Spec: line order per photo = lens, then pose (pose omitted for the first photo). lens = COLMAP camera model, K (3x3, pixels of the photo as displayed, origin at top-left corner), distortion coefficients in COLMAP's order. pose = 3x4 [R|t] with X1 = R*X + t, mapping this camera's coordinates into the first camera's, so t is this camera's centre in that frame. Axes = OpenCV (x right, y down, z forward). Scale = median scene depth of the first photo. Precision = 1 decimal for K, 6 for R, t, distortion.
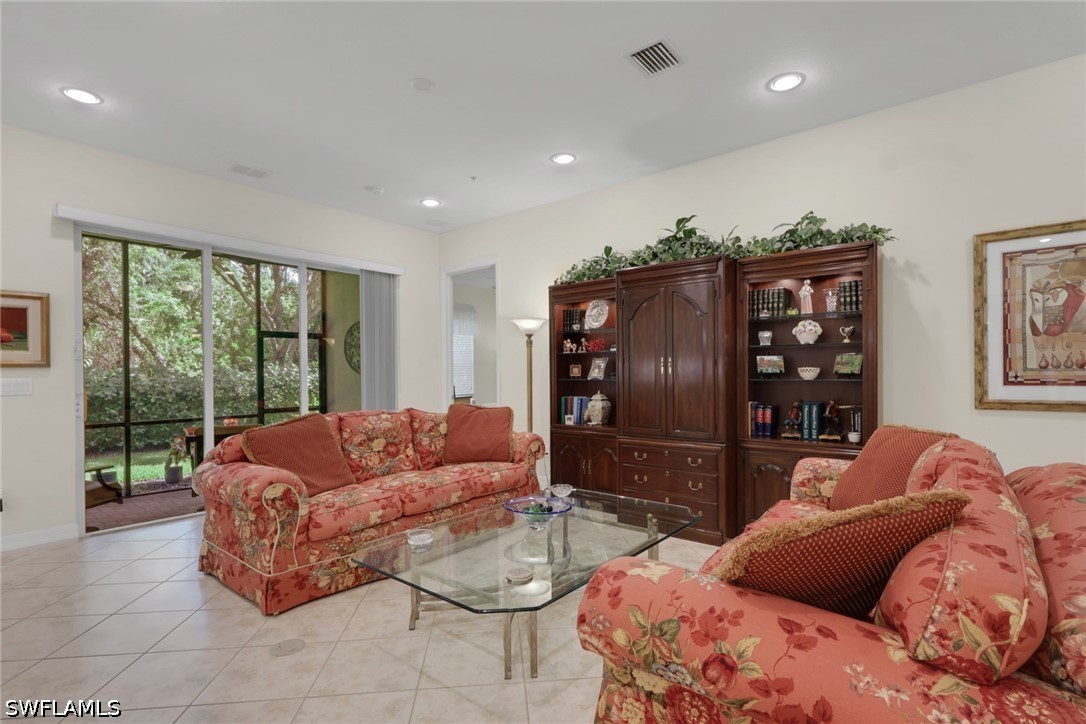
lens RADIAL K [[519.7, 0, 540.5], [0, 519.7, 366.3], [0, 0, 1]] dist [0.001484, 0.000475]
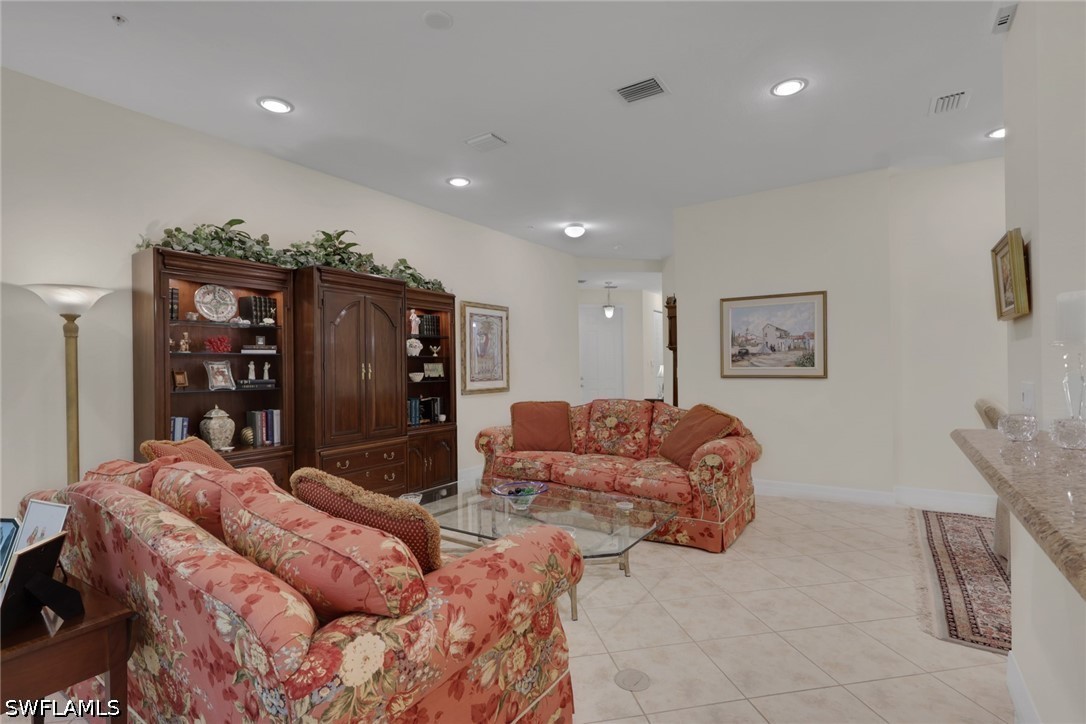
lens RADIAL K [[519.7, 0, 538.5], [0, 519.7, 365.5], [0, 0, 1]] dist [0.001484, 0.000475]
pose [[-0.104233, 0.012223, 0.994478, -0.911180], [0.002335, 0.999925, -0.012045, -0.000178], [-0.994550, 0.001067, -0.104254, 0.828803]]
